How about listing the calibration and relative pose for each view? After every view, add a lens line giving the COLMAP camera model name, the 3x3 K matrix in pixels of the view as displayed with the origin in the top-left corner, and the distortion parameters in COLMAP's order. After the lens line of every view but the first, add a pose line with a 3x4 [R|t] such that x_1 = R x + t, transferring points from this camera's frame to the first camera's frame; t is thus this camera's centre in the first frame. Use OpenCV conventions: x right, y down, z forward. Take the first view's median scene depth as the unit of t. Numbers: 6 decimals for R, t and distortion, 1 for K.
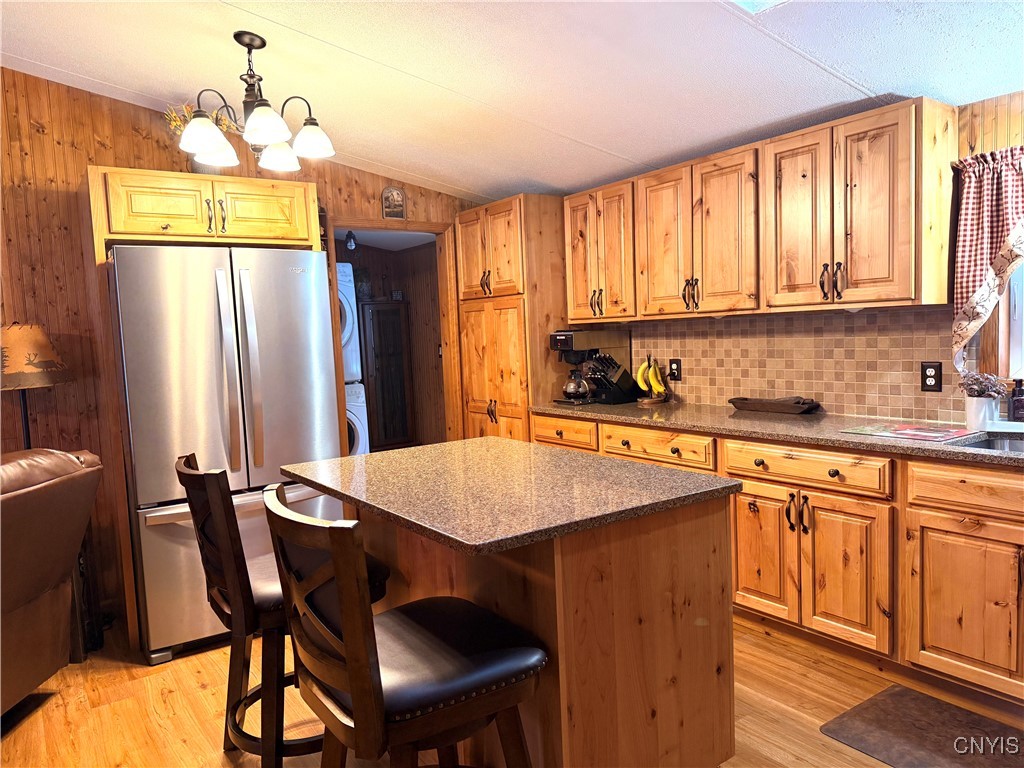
lens RADIAL K [[712.9, 0, 510.7], [0, 712.9, 388.0], [0, 0, 1]] dist [0.090528, -0.126800]
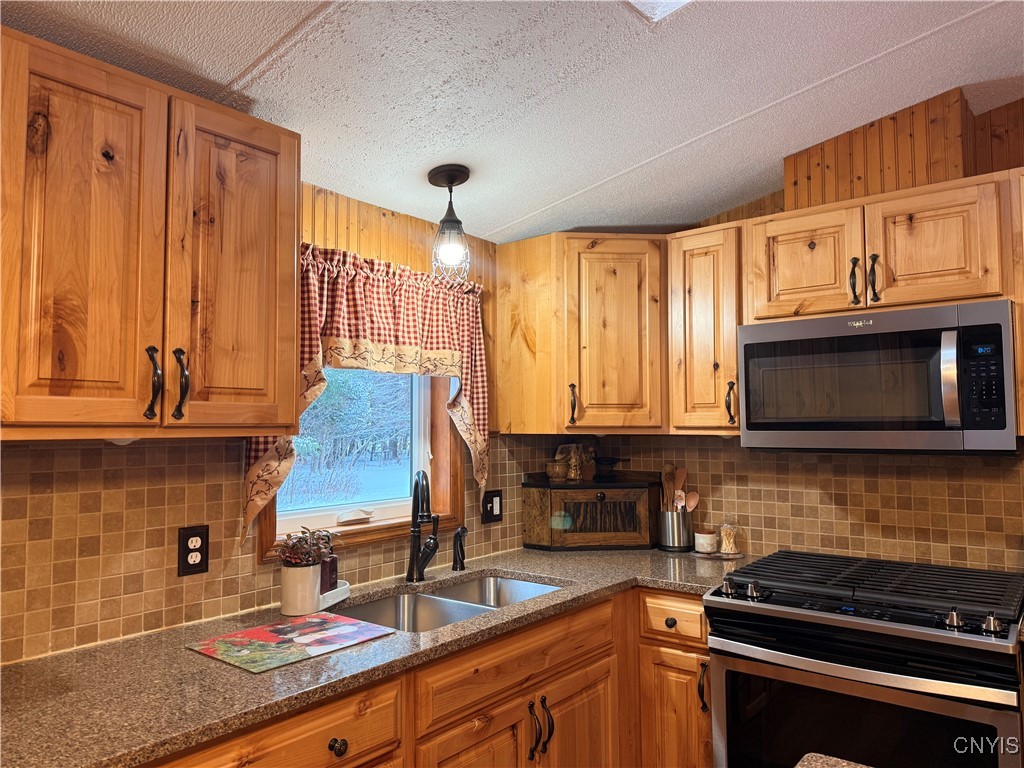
lens RADIAL K [[712.9, 0, 510.7], [0, 712.9, 388.0], [0, 0, 1]] dist [0.090528, -0.126800]
pose [[-0.270104, 0.097081, 0.957924, -0.089937], [0.092179, 0.992941, -0.074638, -0.069214], [-0.958408, 0.068141, -0.277146, 0.749883]]
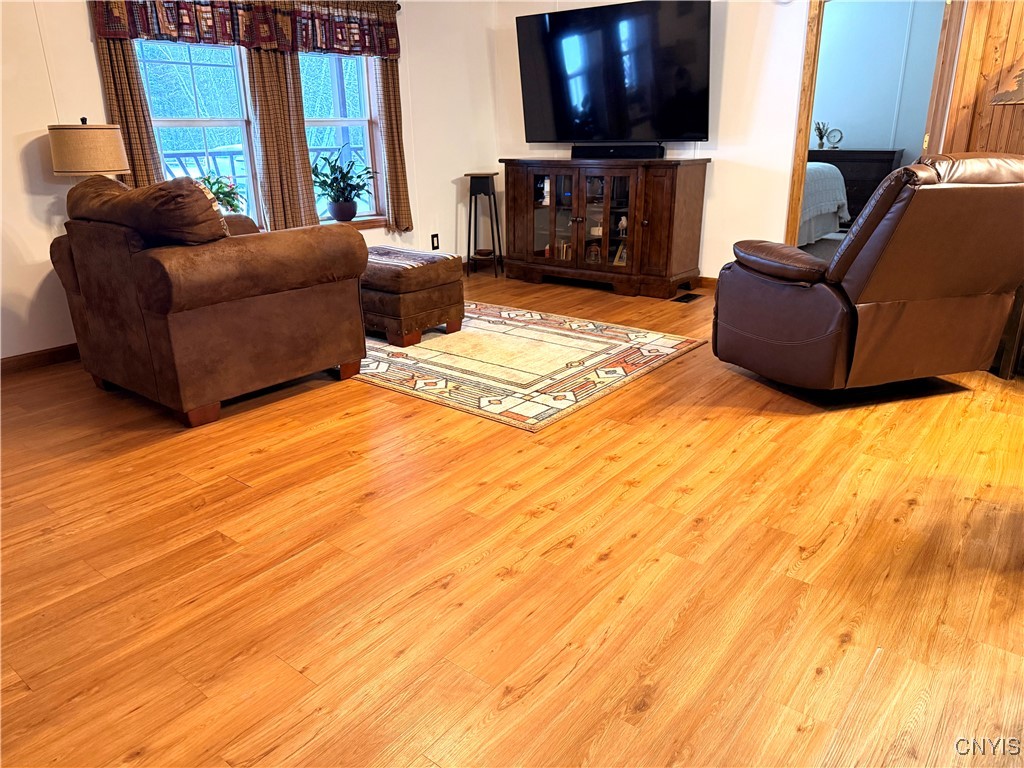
lens RADIAL K [[719.2, 0, 514.8], [0, 719.2, 389.4], [0, 0, 1]] dist [0.087349, -0.136684]
pose [[0.284655, 0.358278, -0.889162, 0.134169], [-0.076170, 0.933054, 0.351580, 0.062905], [0.955599, -0.032352, 0.292888, -0.003502]]
